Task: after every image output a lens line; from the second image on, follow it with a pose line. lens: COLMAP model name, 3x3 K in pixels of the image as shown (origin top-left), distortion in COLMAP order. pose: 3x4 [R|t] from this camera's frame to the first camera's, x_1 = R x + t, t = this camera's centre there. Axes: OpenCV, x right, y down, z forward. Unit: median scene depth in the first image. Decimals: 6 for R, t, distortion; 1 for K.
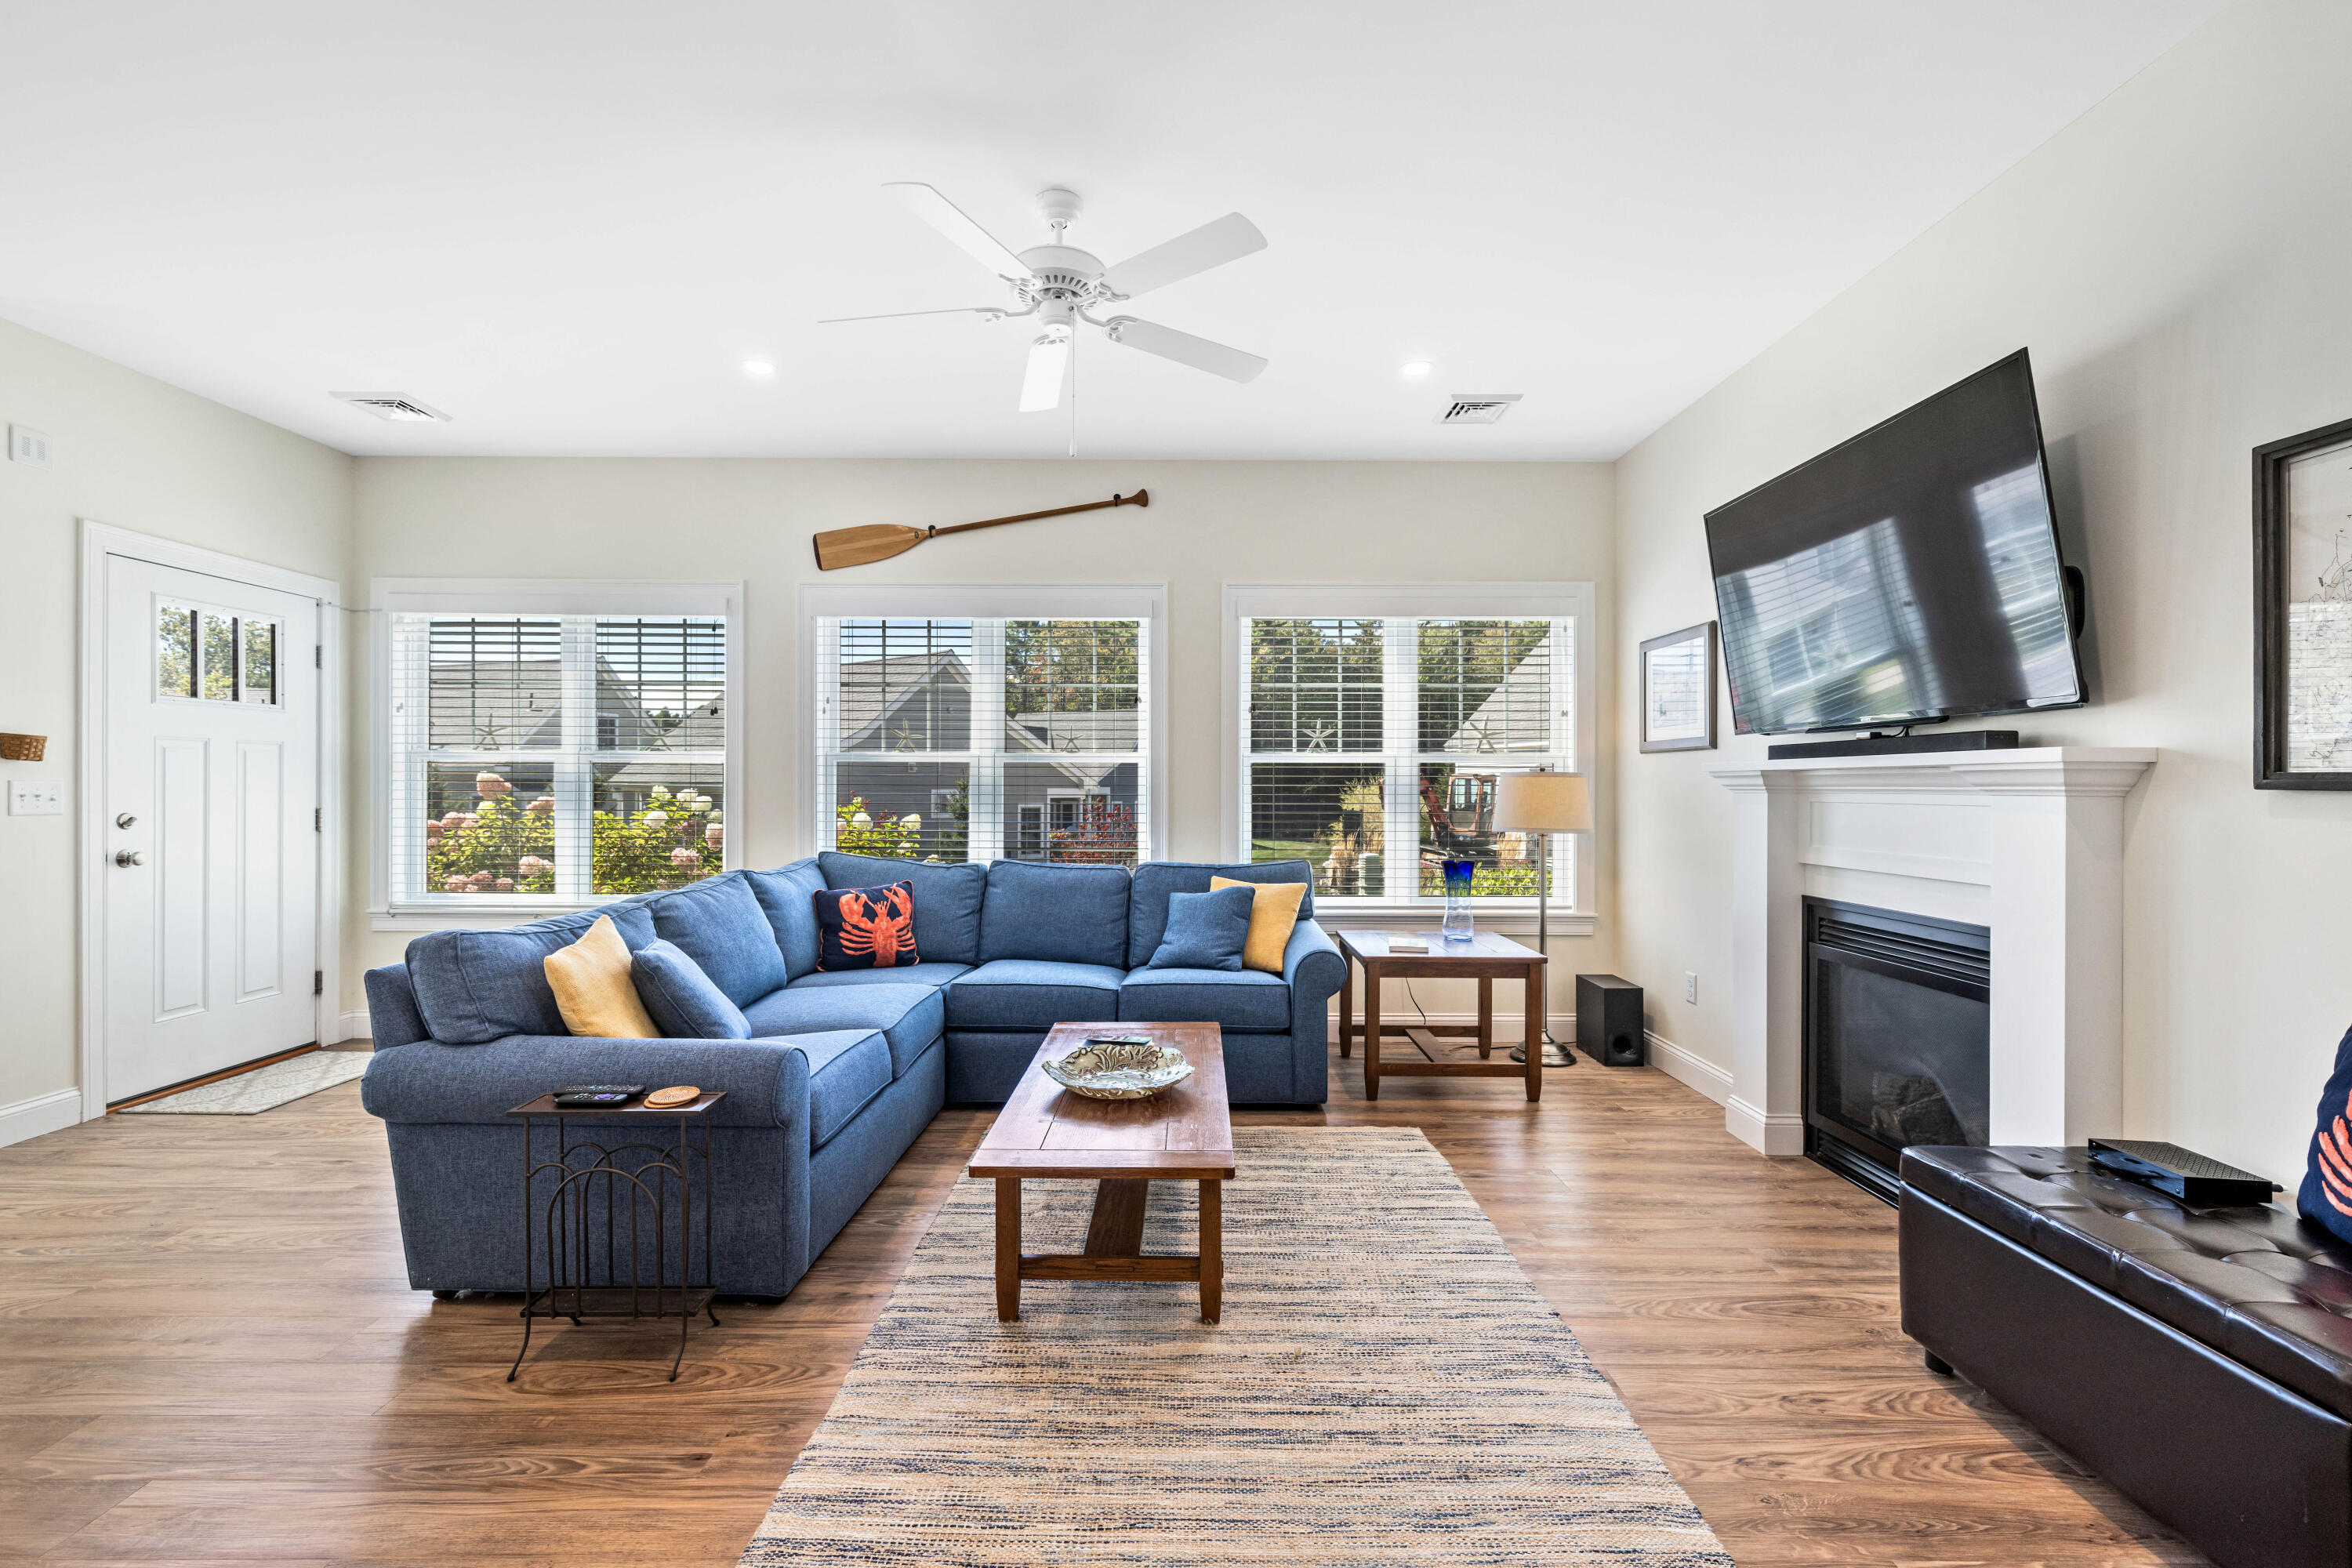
lens RADIAL K [[1013.6, 0, 1176.4], [0, 1013.6, 780.6], [0, 0, 1]] dist [0.001922, 0.000183]
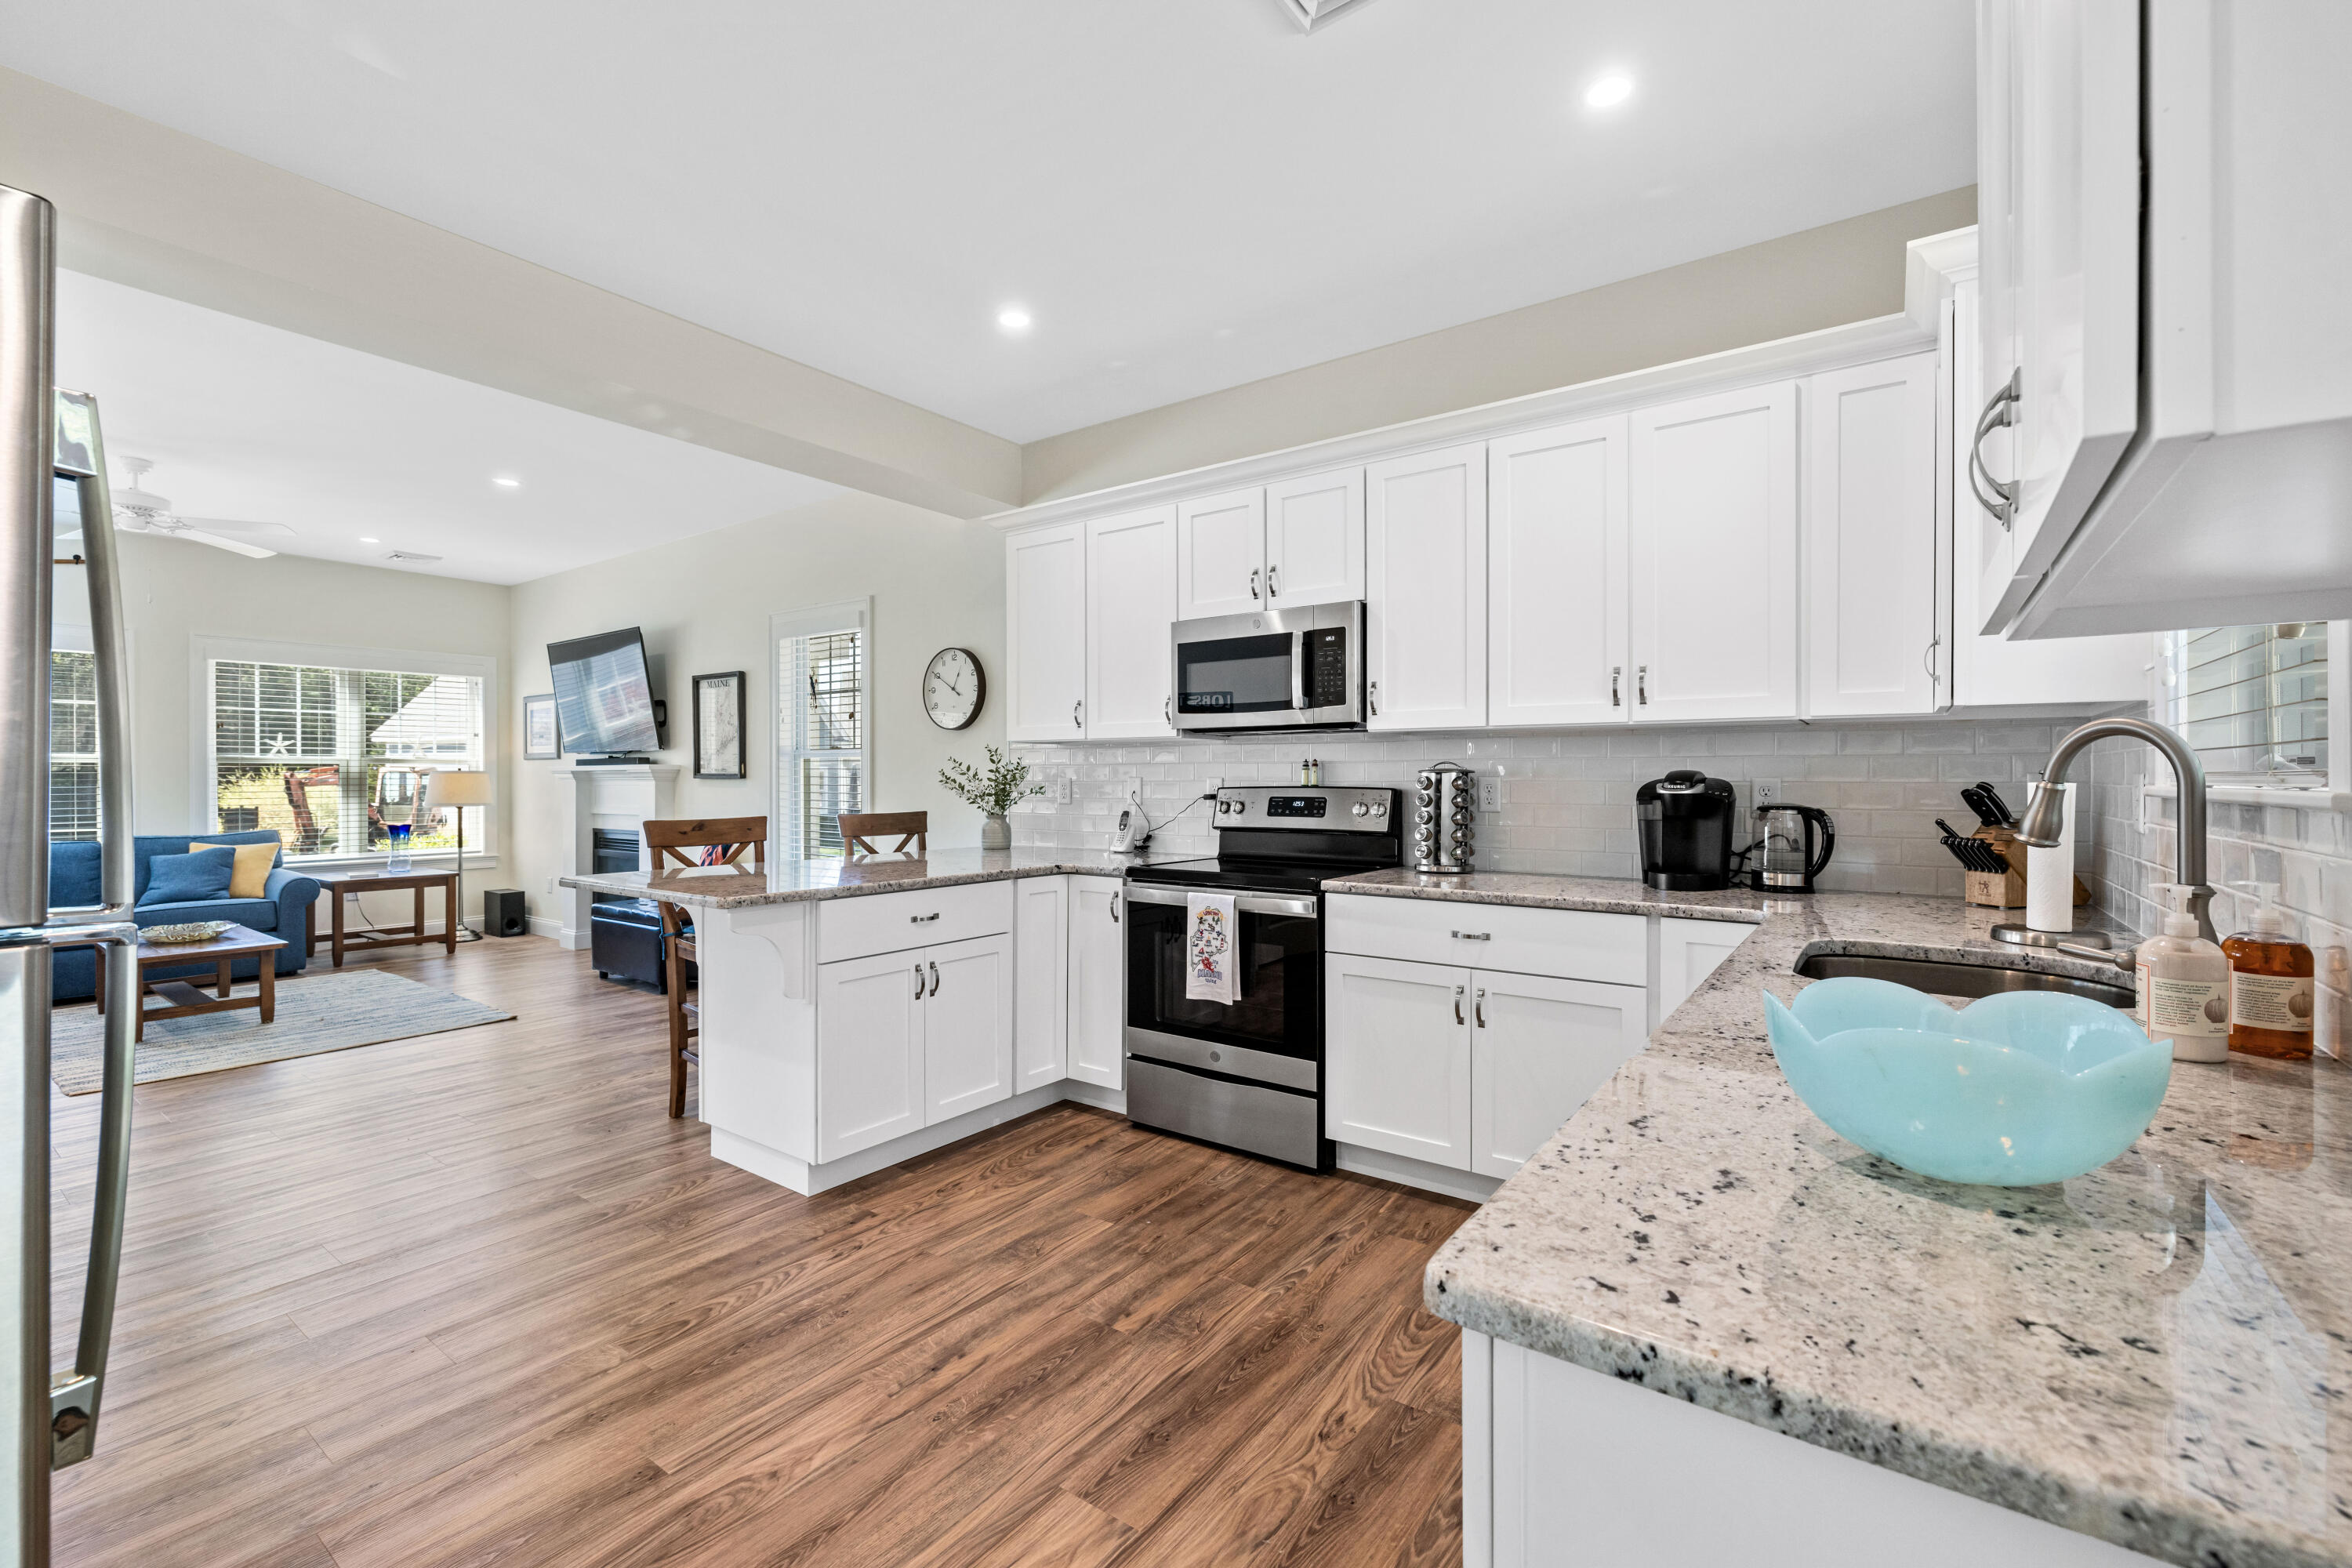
lens RADIAL K [[1006.3, 0, 1161.3], [0, 1006.3, 774.2], [0, 0, 1]] dist [0.002351, 0.000072]
pose [[0.600731, -0.001739, 0.799450, -0.311575], [0.000416, 0.999998, 0.001863, -0.005069], [-0.799451, -0.000786, 0.600730, -1.052873]]
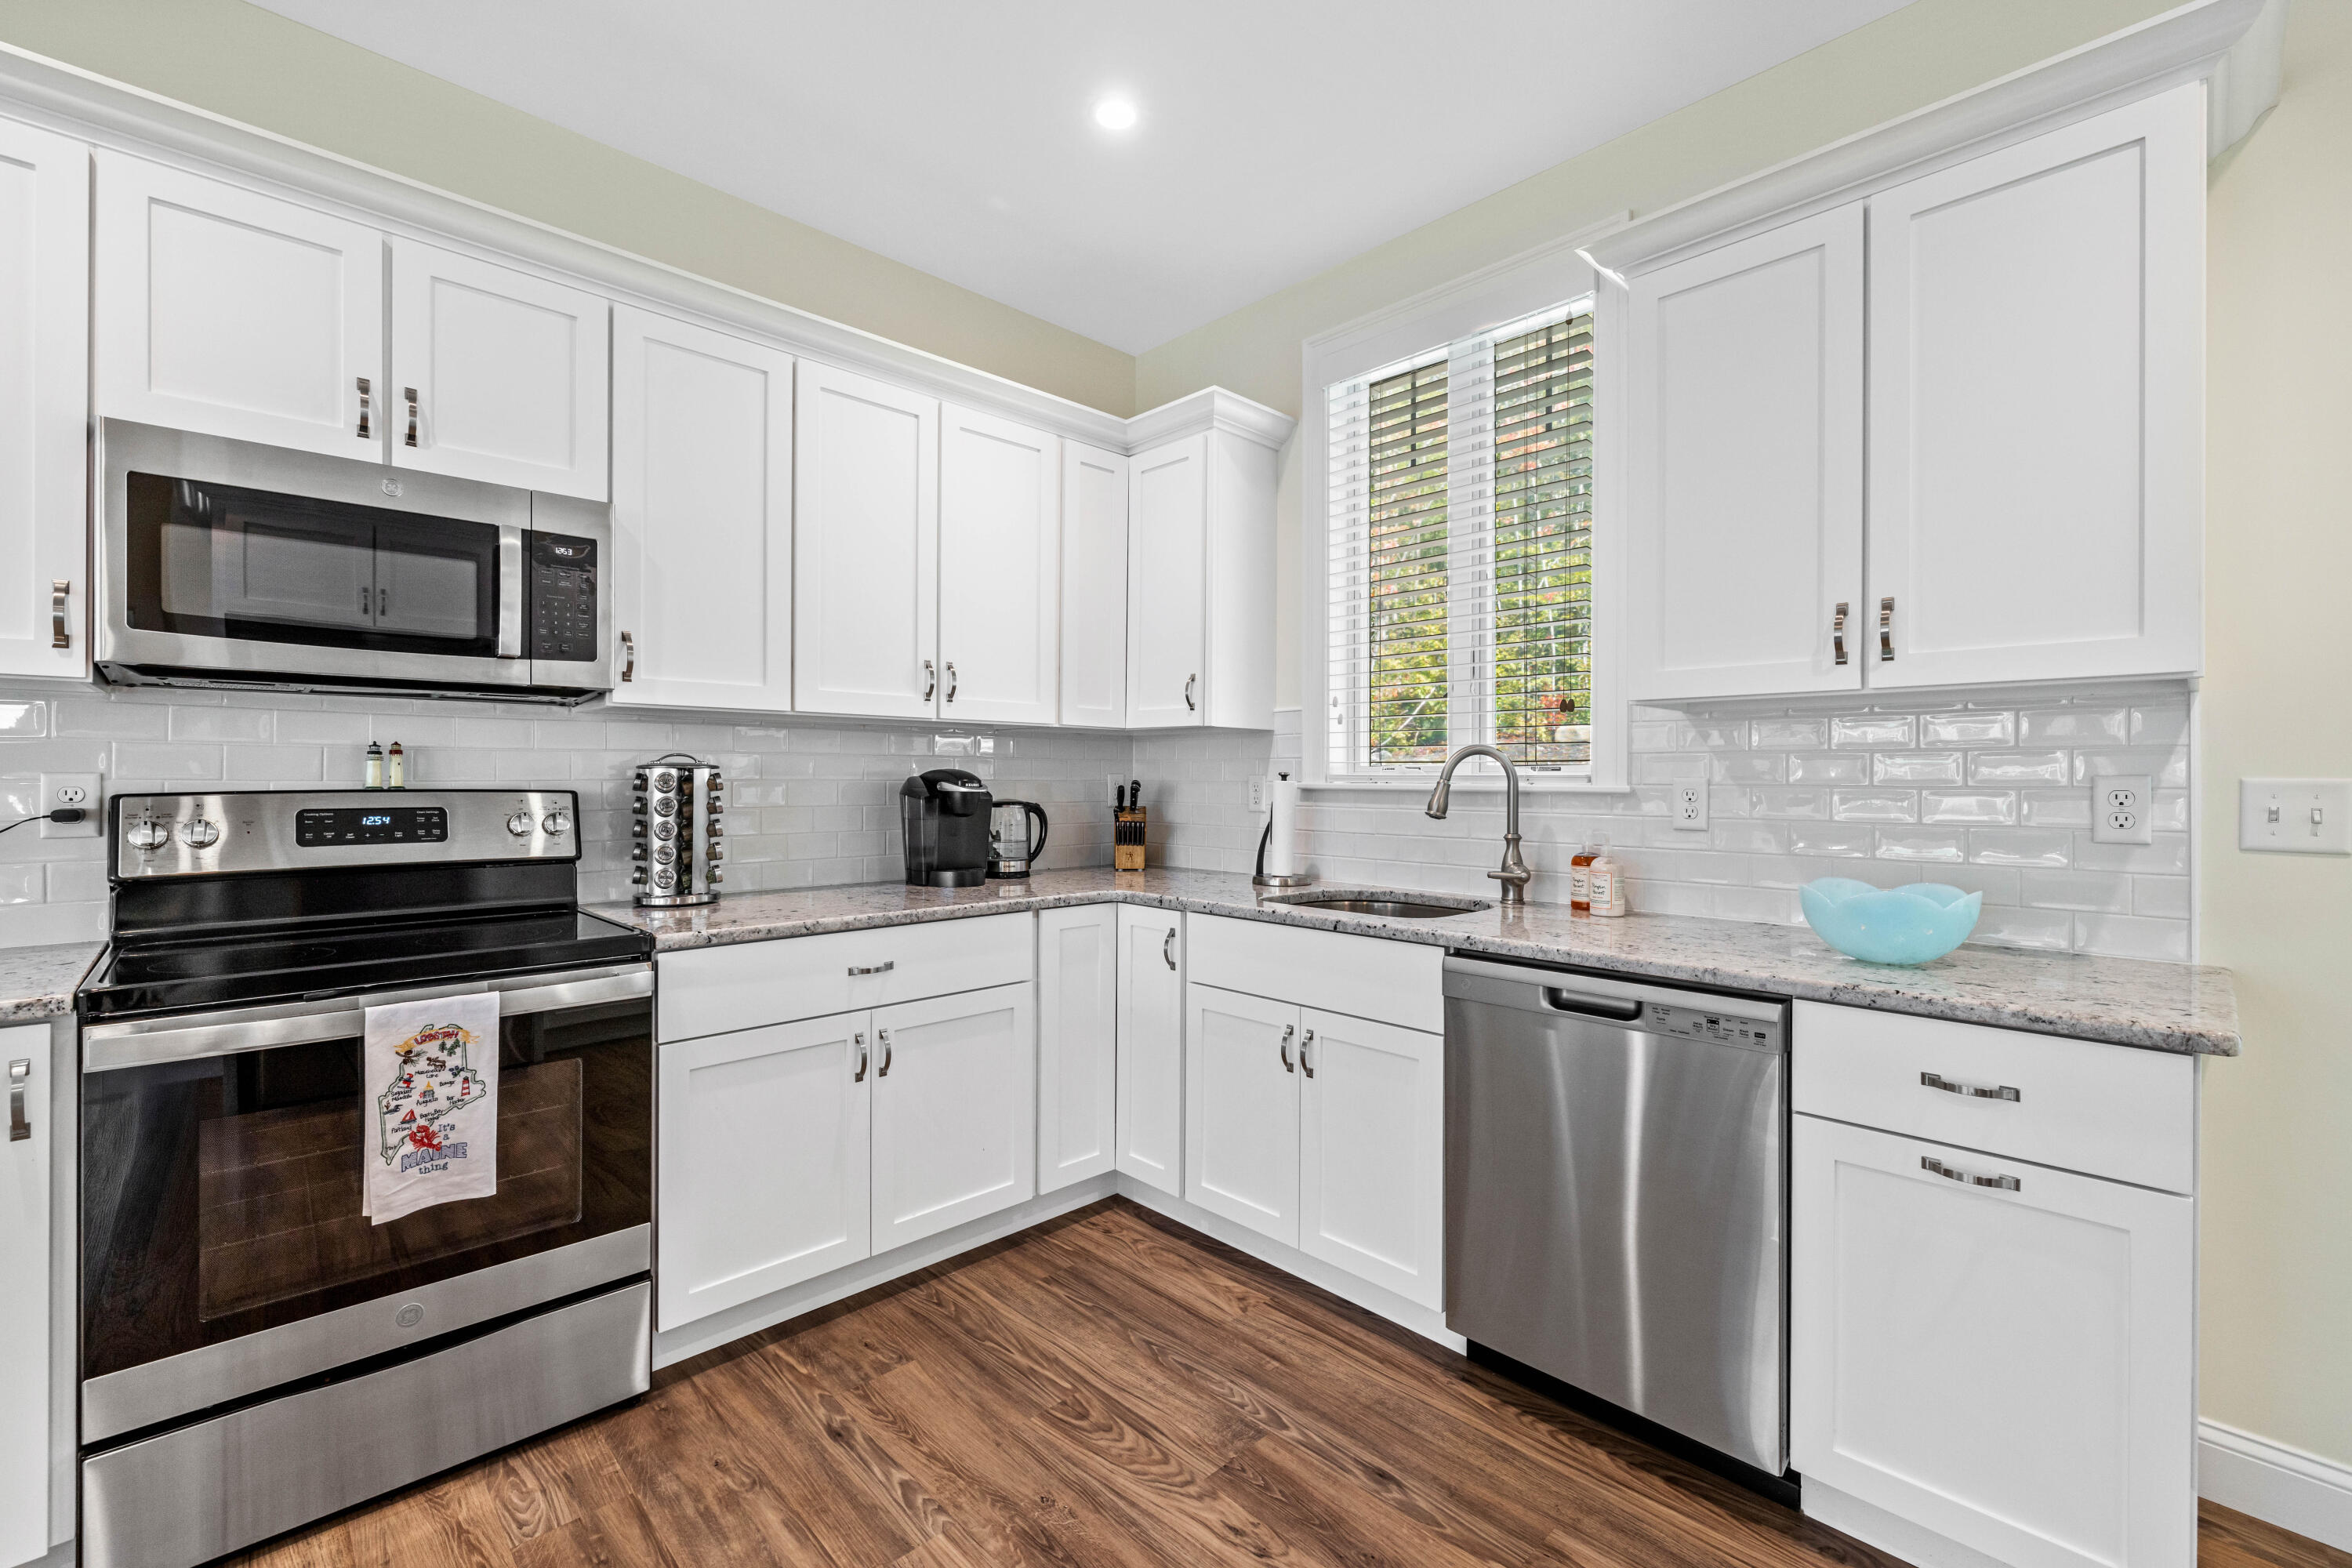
lens RADIAL K [[992.9, 0, 1177.7], [0, 992.9, 776.2], [0, 0, 1]] dist [-0.000892, -0.000166]
pose [[-0.691521, -0.005375, 0.722336, -0.152102], [-0.008266, 0.999966, -0.000473, -0.002009], [-0.722309, -0.006298, -0.691542, -0.542991]]
